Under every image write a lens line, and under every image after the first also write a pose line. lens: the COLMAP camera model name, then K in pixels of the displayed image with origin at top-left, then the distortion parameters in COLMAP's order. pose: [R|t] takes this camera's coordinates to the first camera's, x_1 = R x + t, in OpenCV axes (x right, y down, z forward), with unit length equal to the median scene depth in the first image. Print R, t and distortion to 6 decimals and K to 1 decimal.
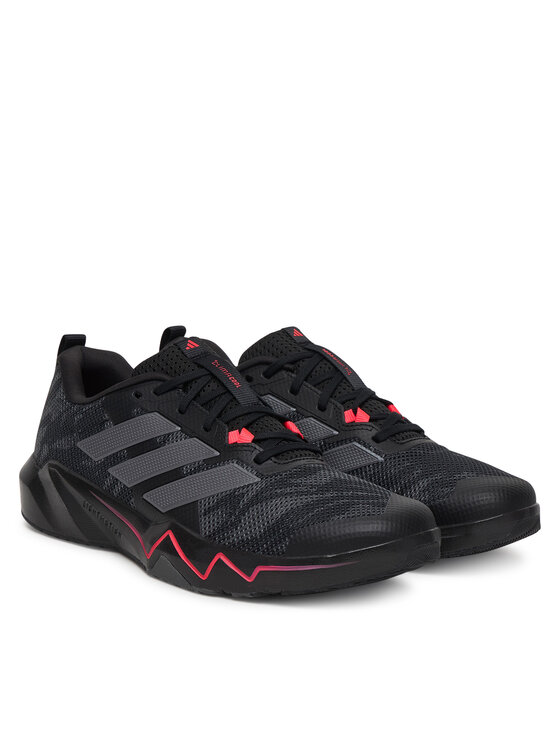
lens RADIAL K [[1543.2, 0, 279.7], [0, 1543.2, 373.1], [0, 0, 1]] dist [-0.066034, 0.000000]
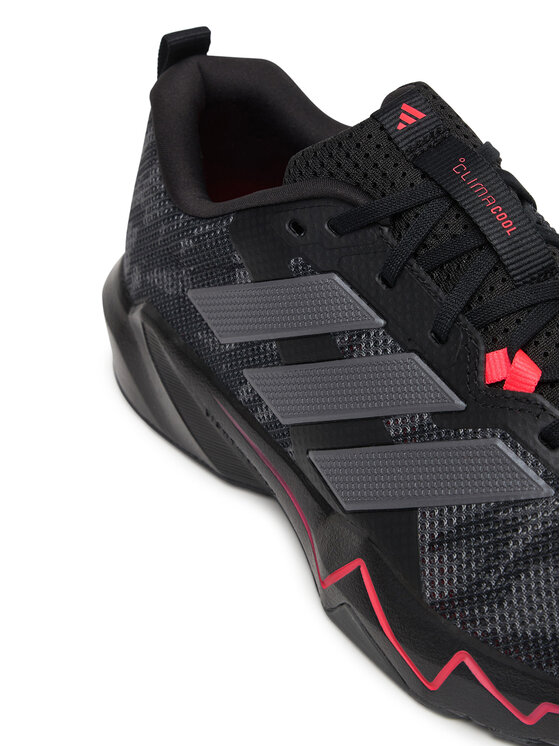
lens RADIAL K [[1719.1, 0, 280.3], [0, 1719.1, 372.7], [0, 0, 1]] dist [0.056657, 0.000000]
pose [[0.987320, 0.022852, -0.157089, -0.012645], [0.035513, 0.932706, 0.358885, -0.138966], [0.154719, -0.359913, 0.920068, 0.502392]]
